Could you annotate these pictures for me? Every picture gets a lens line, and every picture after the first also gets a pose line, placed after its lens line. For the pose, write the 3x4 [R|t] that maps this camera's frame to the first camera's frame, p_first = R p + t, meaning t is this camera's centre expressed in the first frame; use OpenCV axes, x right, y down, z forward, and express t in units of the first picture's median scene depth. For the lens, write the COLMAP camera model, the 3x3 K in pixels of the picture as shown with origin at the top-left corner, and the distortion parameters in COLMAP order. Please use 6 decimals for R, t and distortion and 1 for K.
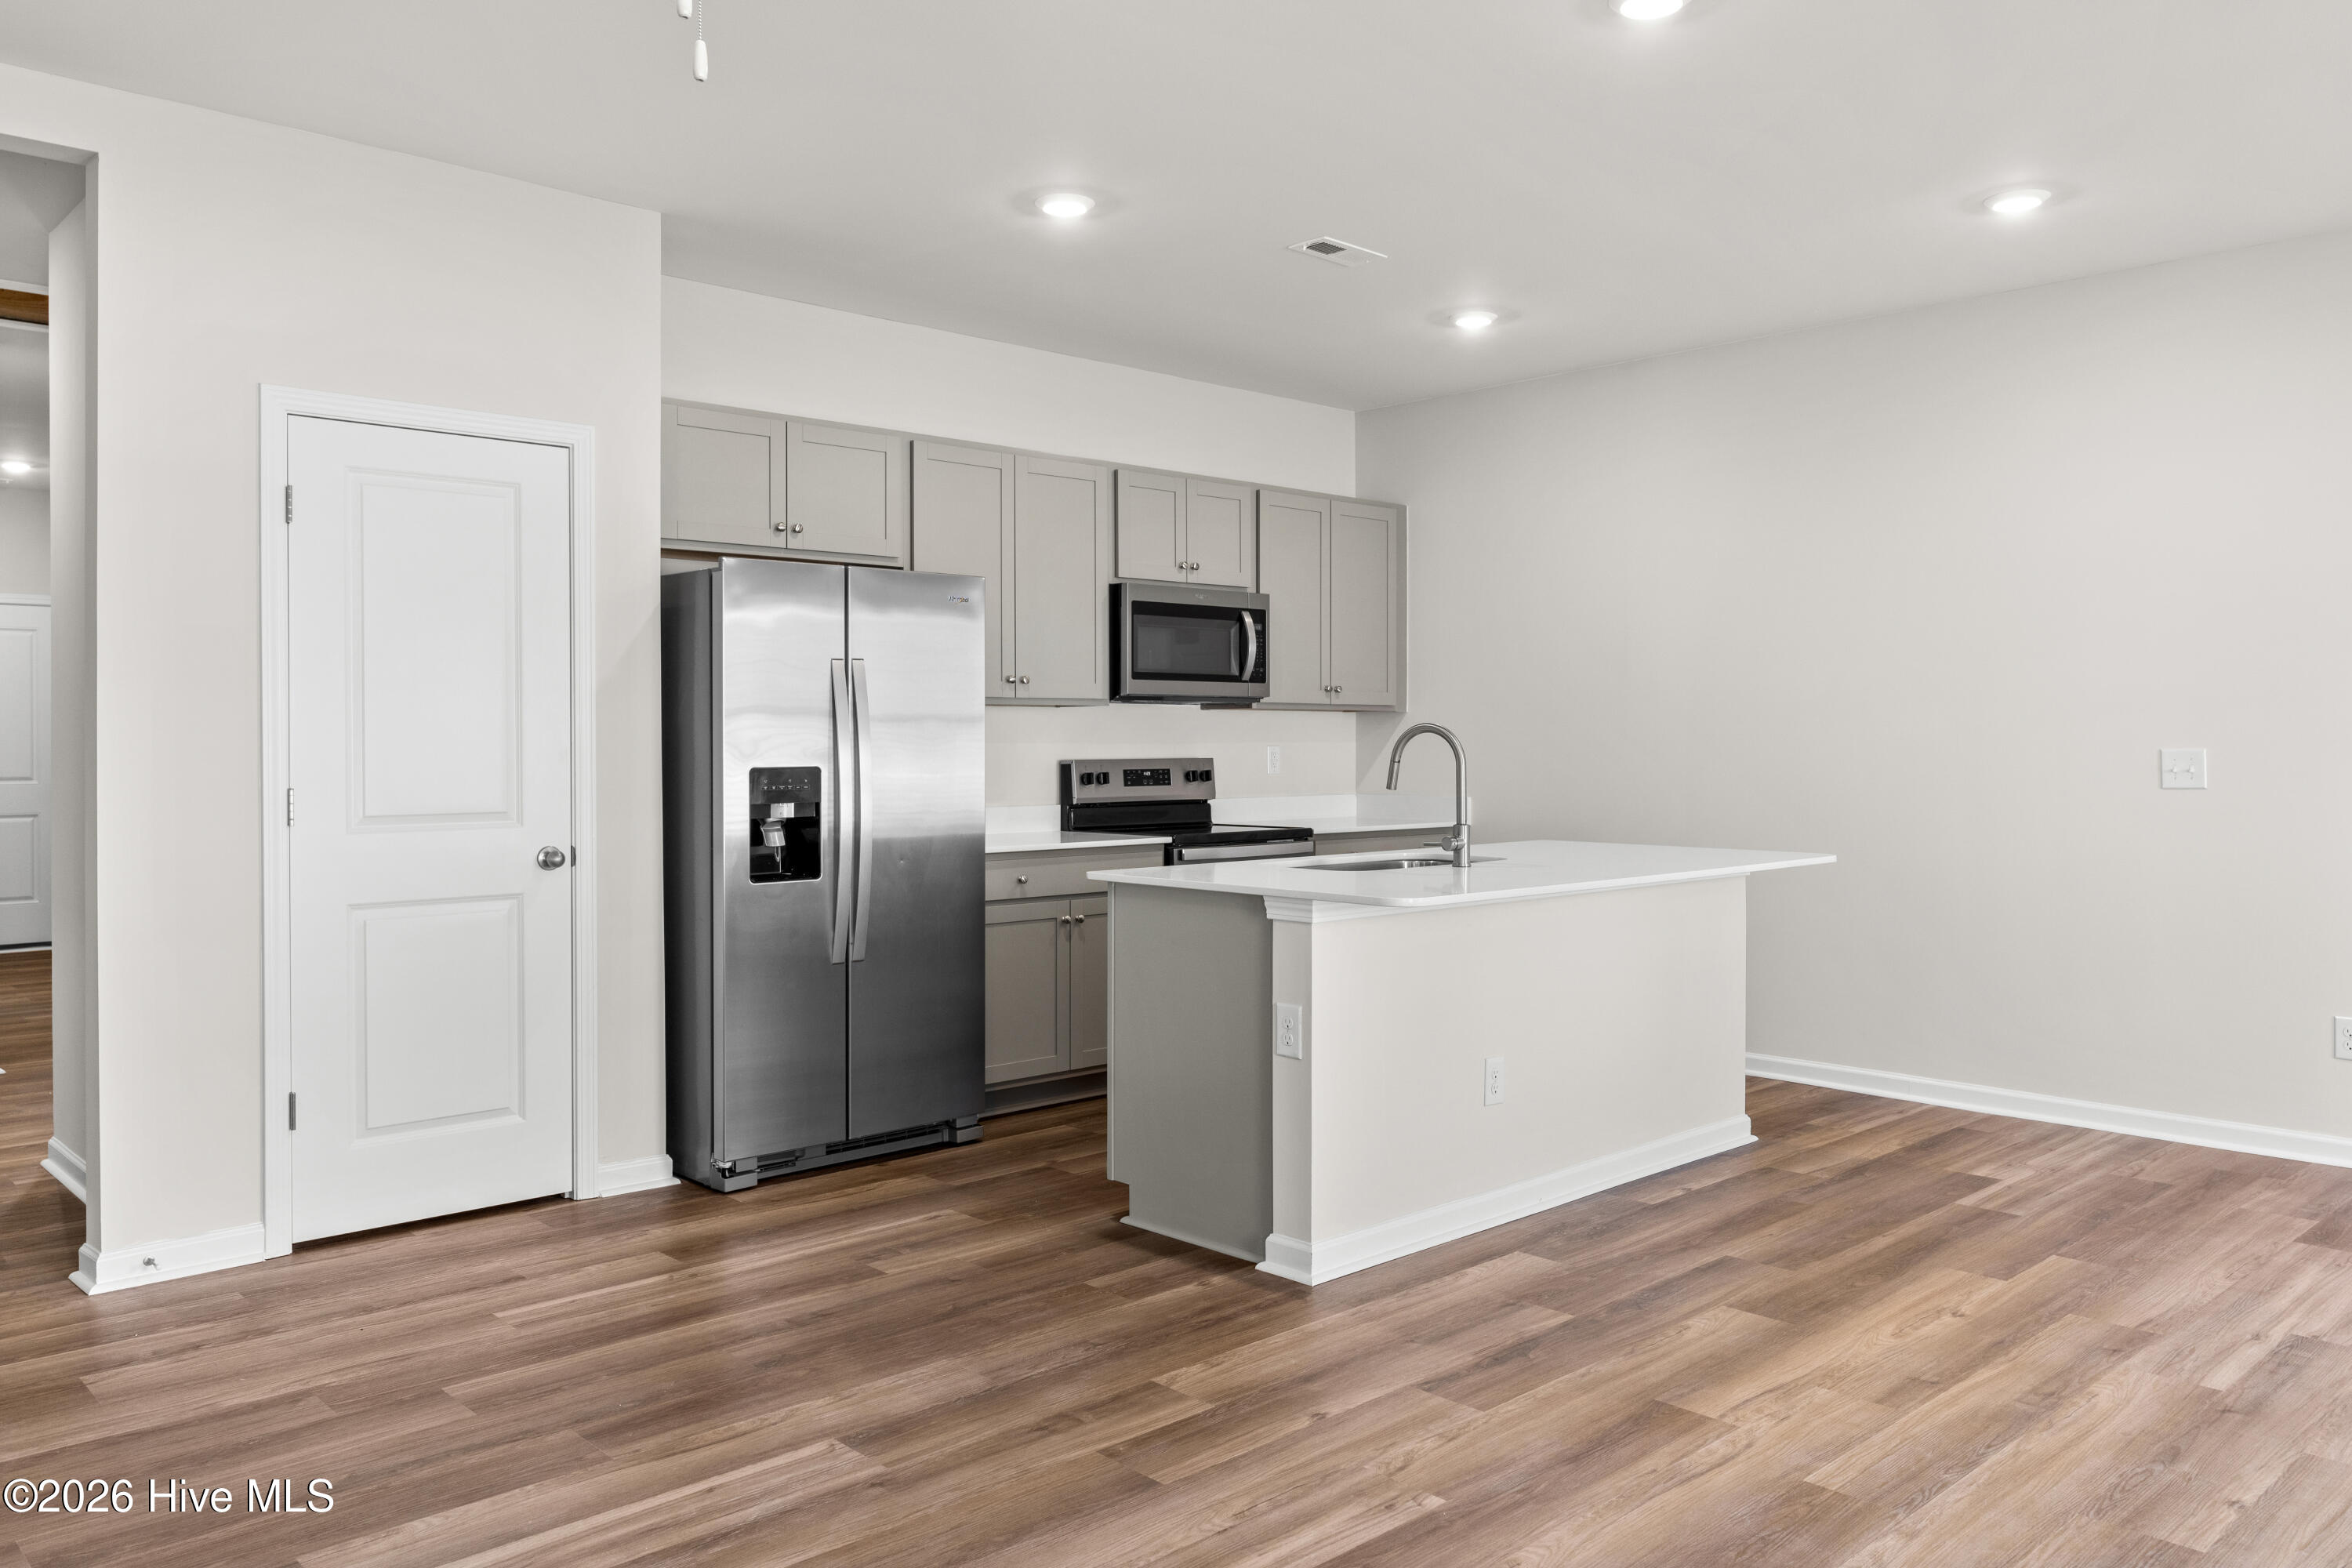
lens RADIAL K [[1702.1, 0, 1180.8], [0, 1702.1, 754.1], [0, 0, 1]] dist [0.001590, 0.003252]
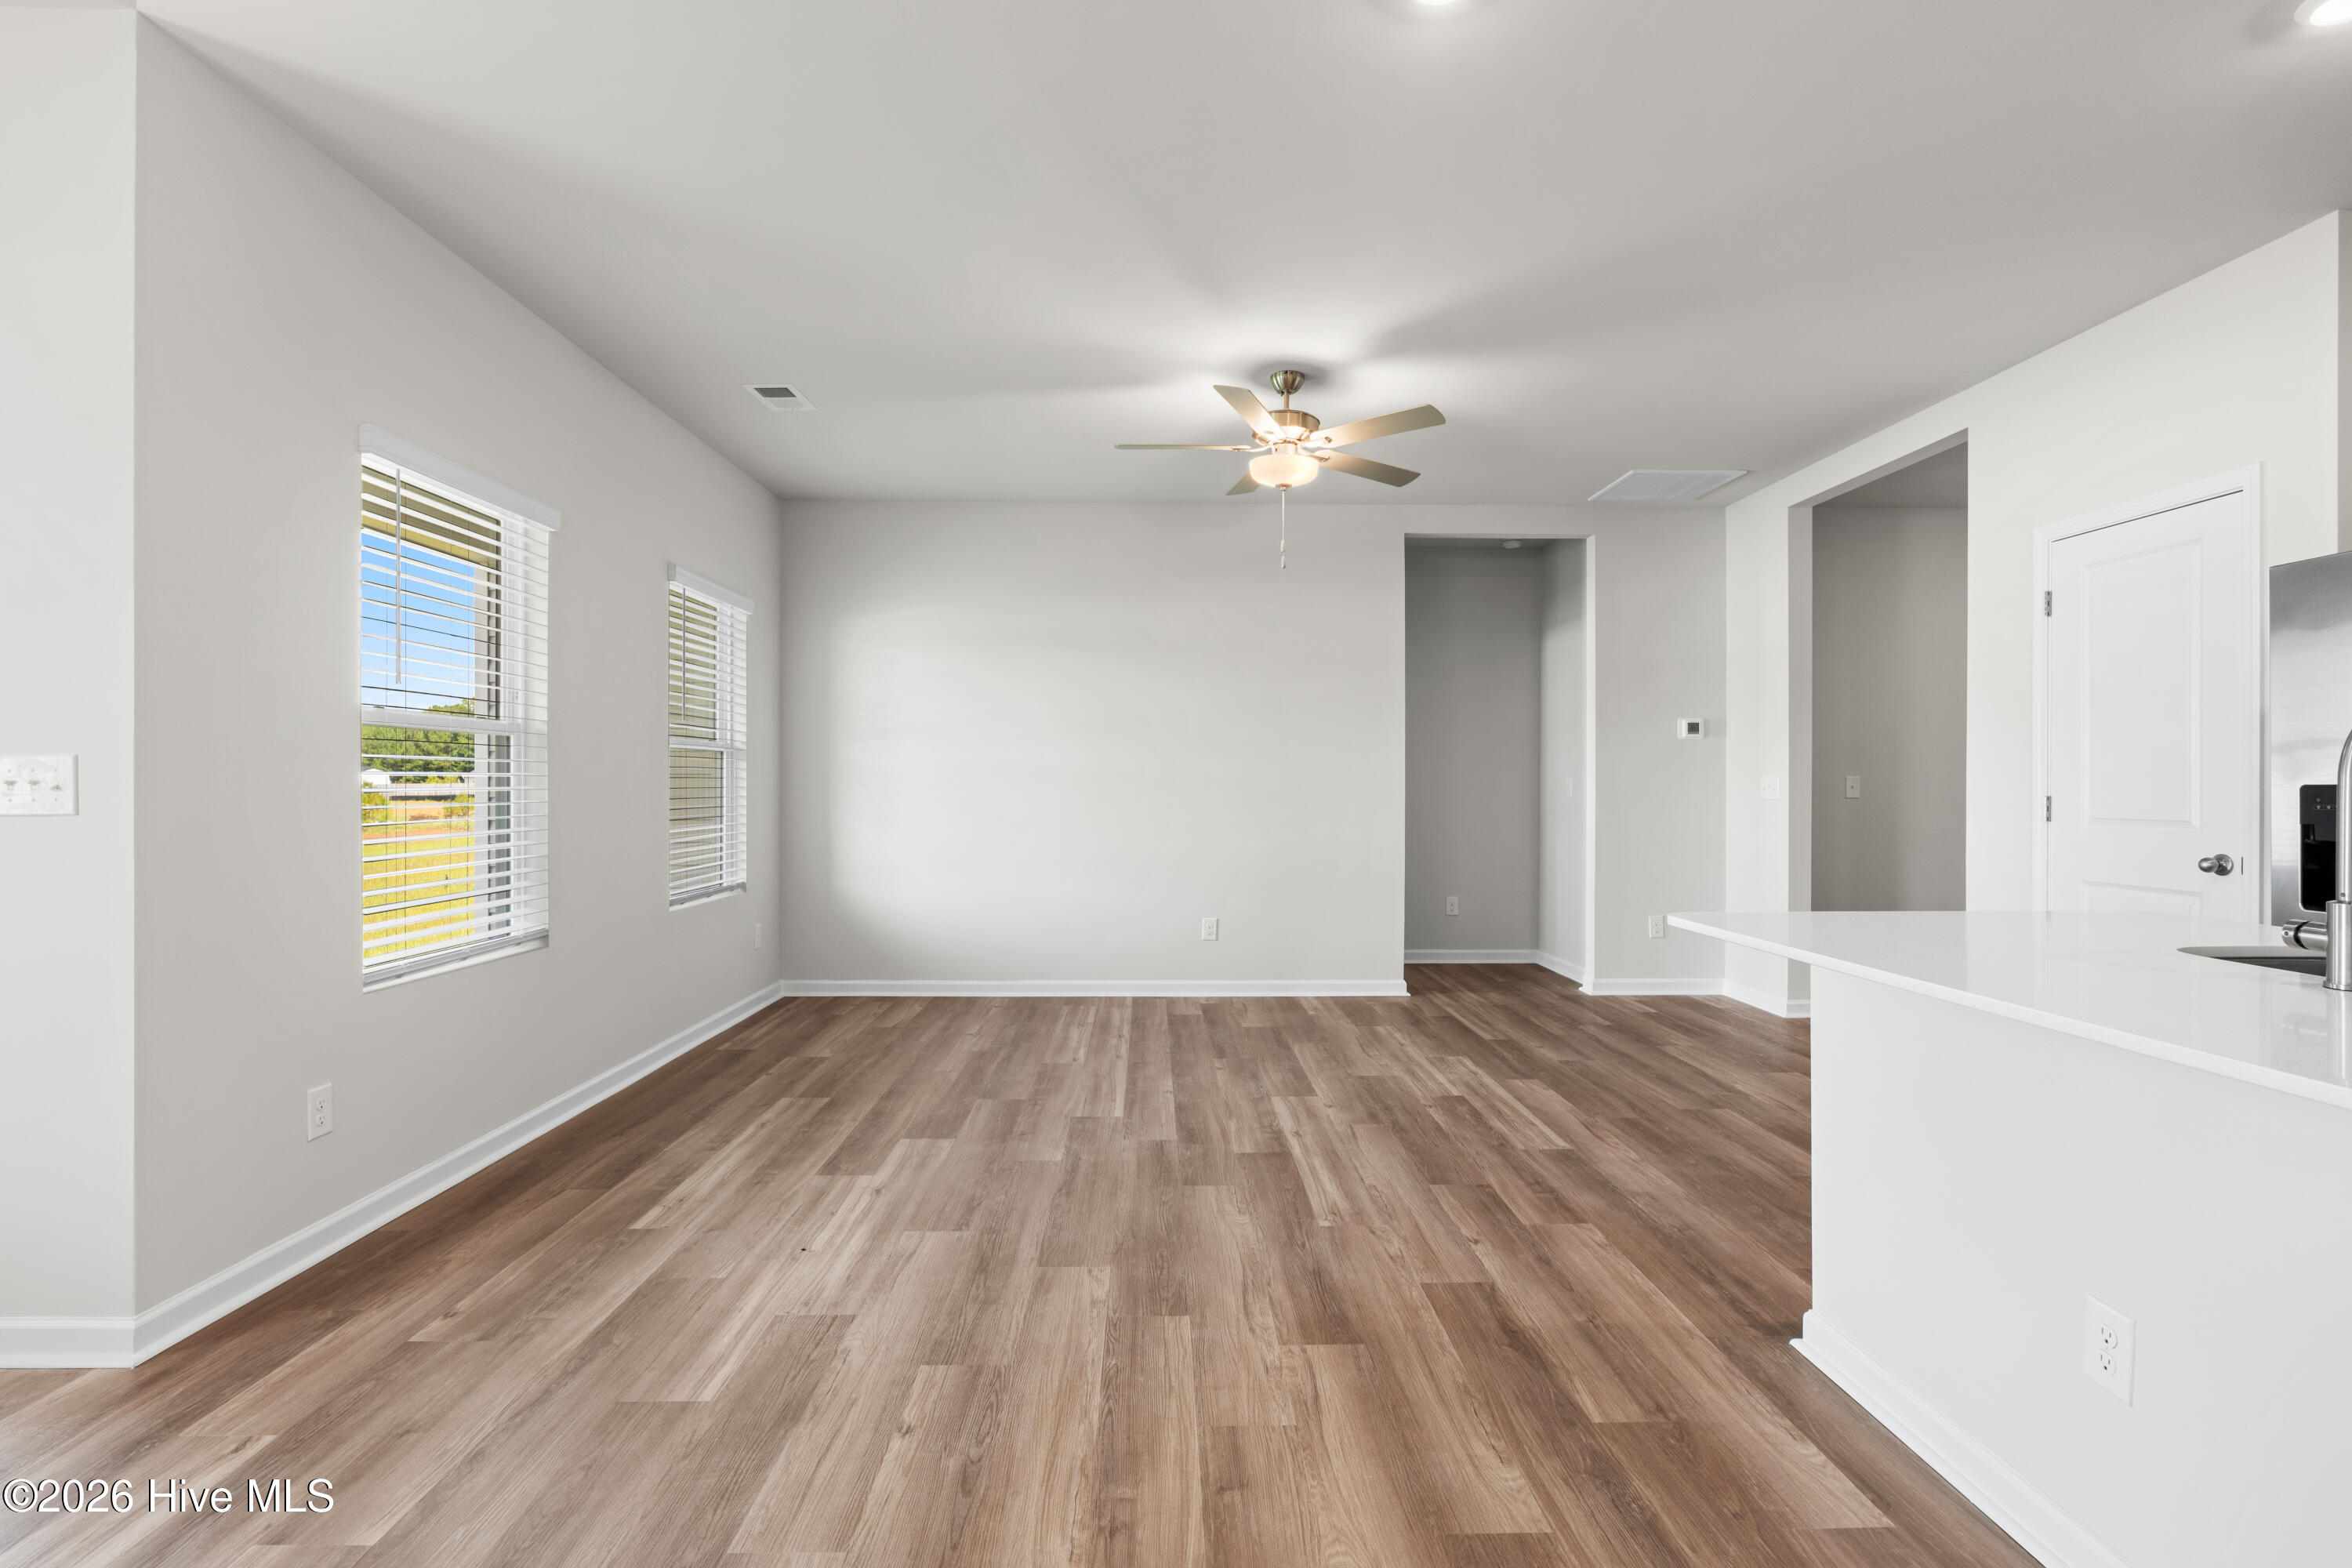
lens RADIAL K [[1109.8, 0, 1176.0], [0, 1109.8, 784.0], [0, 0, 1]] dist [-0.002083, -0.000026]
pose [[-0.670003, -0.000902, -0.742358, 0.733066], [-0.006937, 0.999963, 0.005046, 0.010798], [0.742326, 0.008531, -0.669984, 1.139195]]
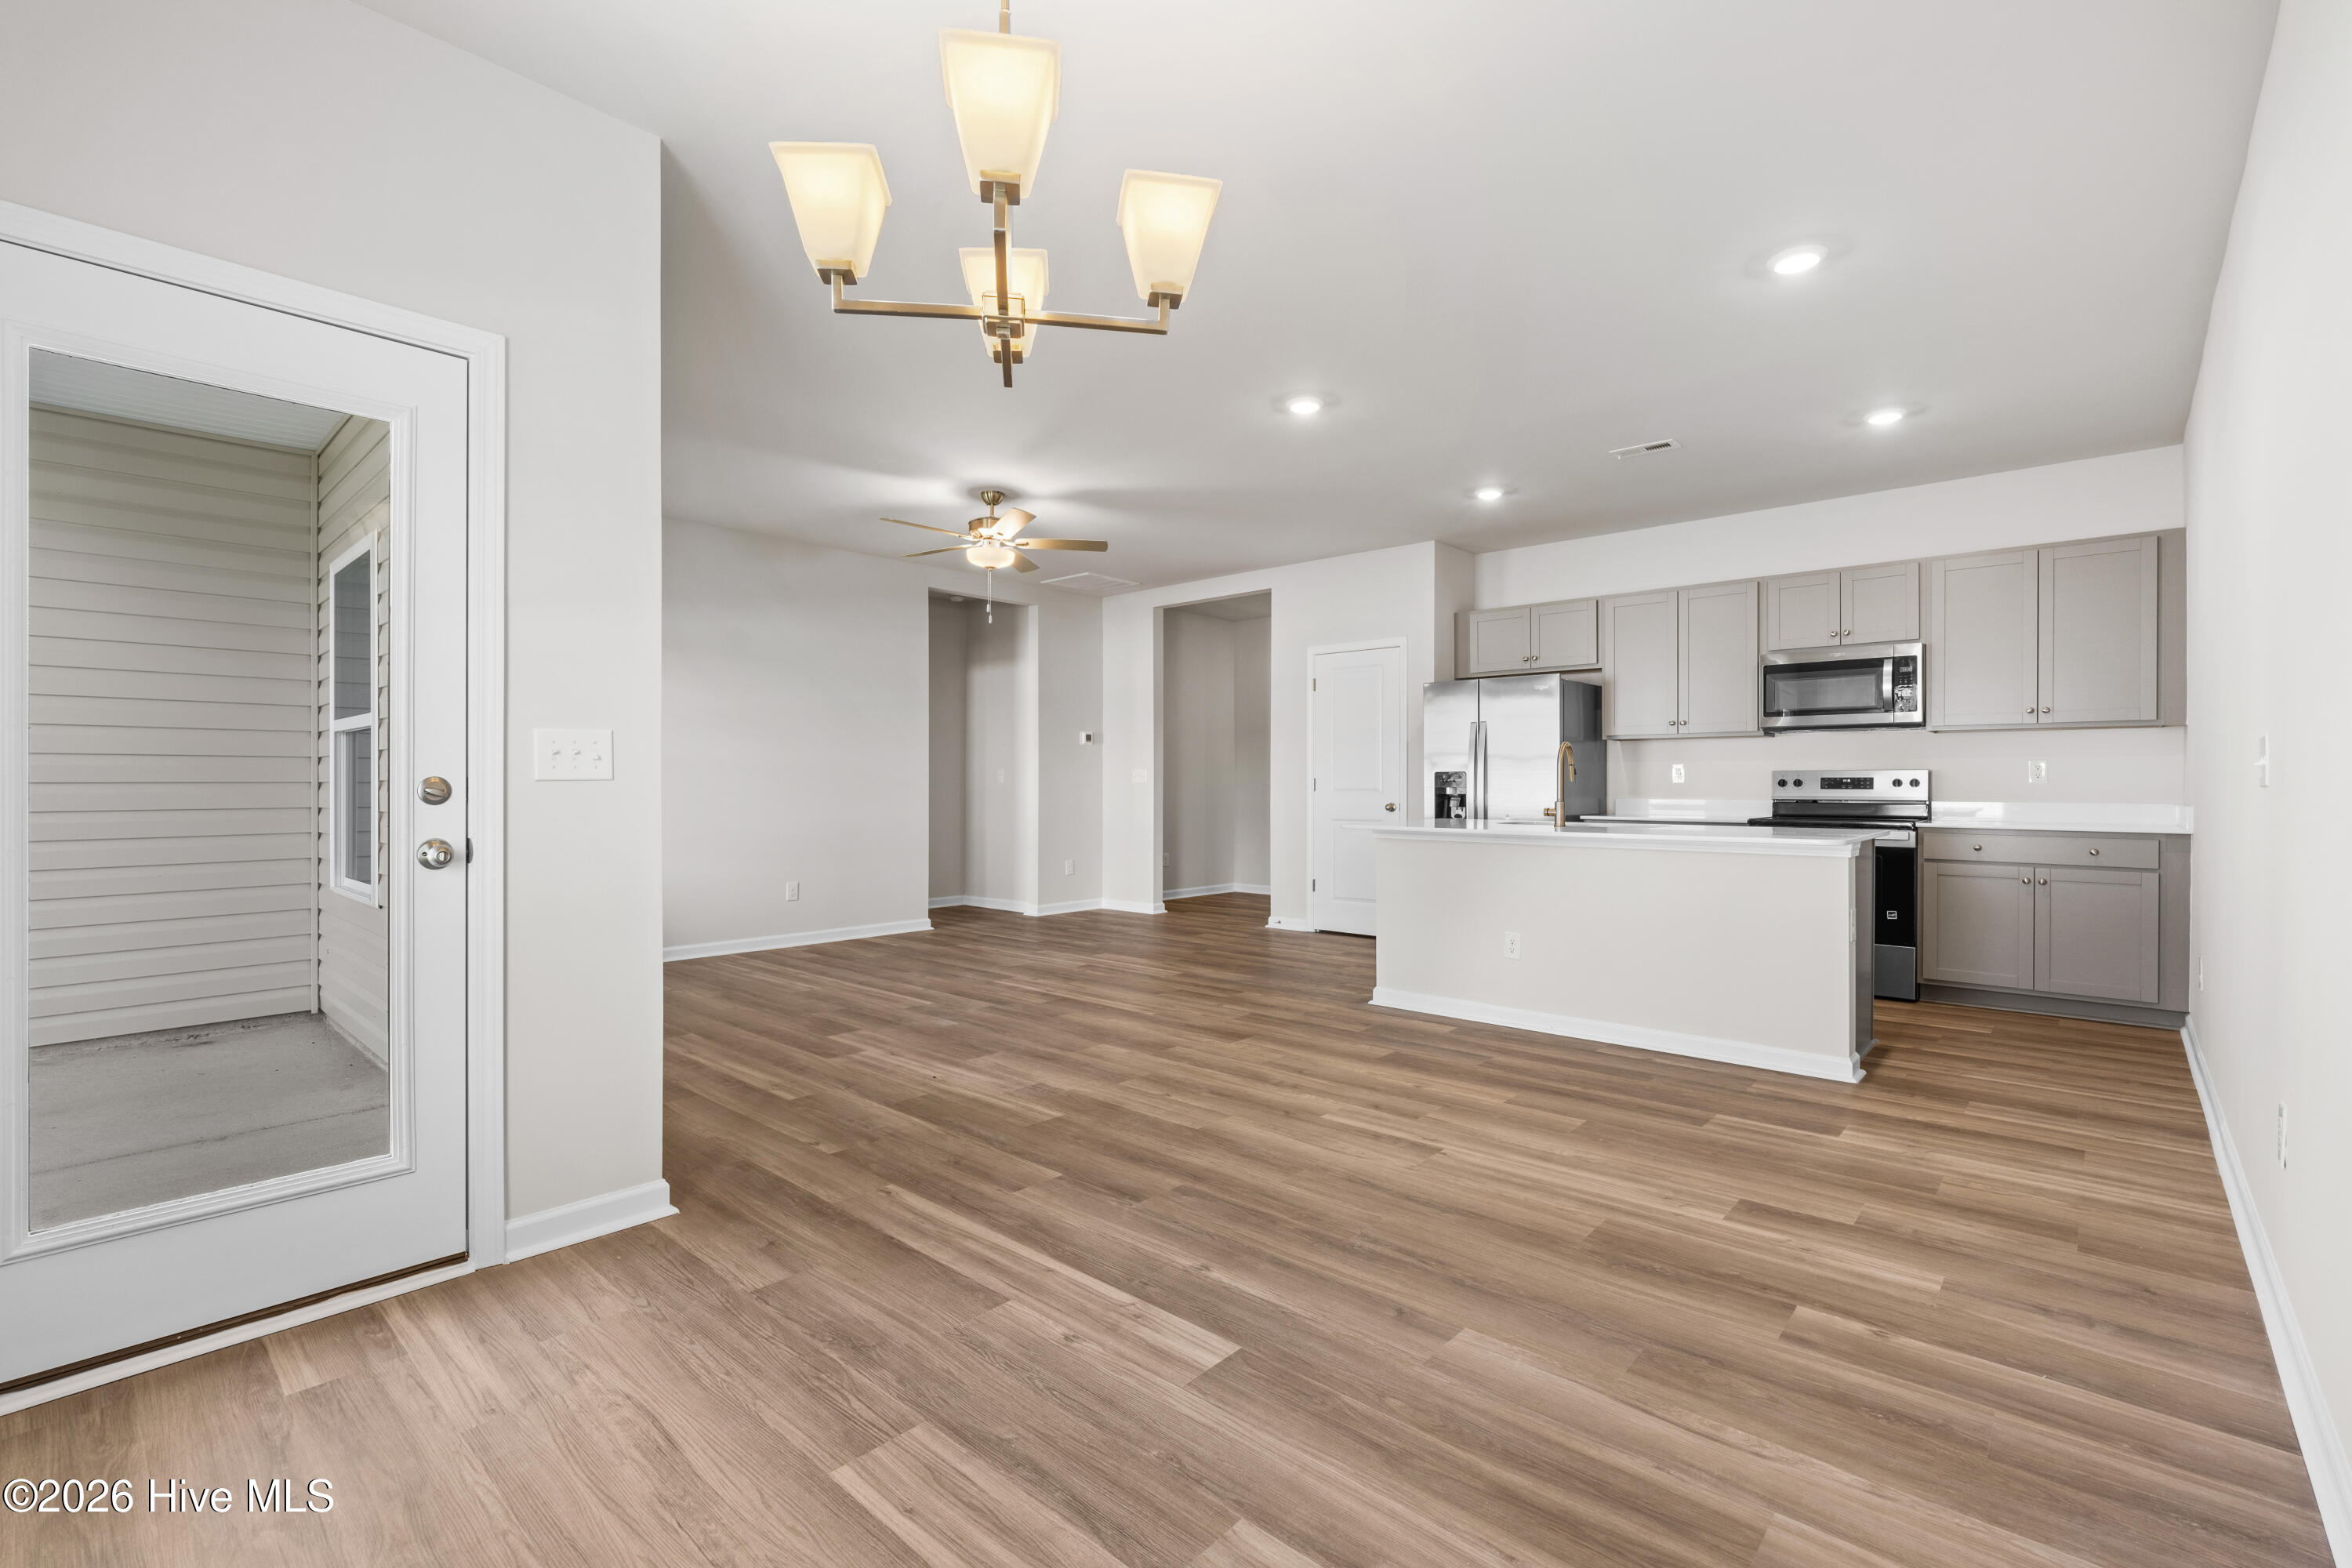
lens RADIAL K [[1038.0, 0, 1175.7], [0, 1038.0, 792.0], [0, 0, 1]] dist [-0.005692, -0.000132]
pose [[0.080476, 0.009124, -0.996715, 1.362426], [-0.008700, 0.999926, 0.008451, 0.031902], [0.996719, 0.007991, 0.080549, 0.638863]]
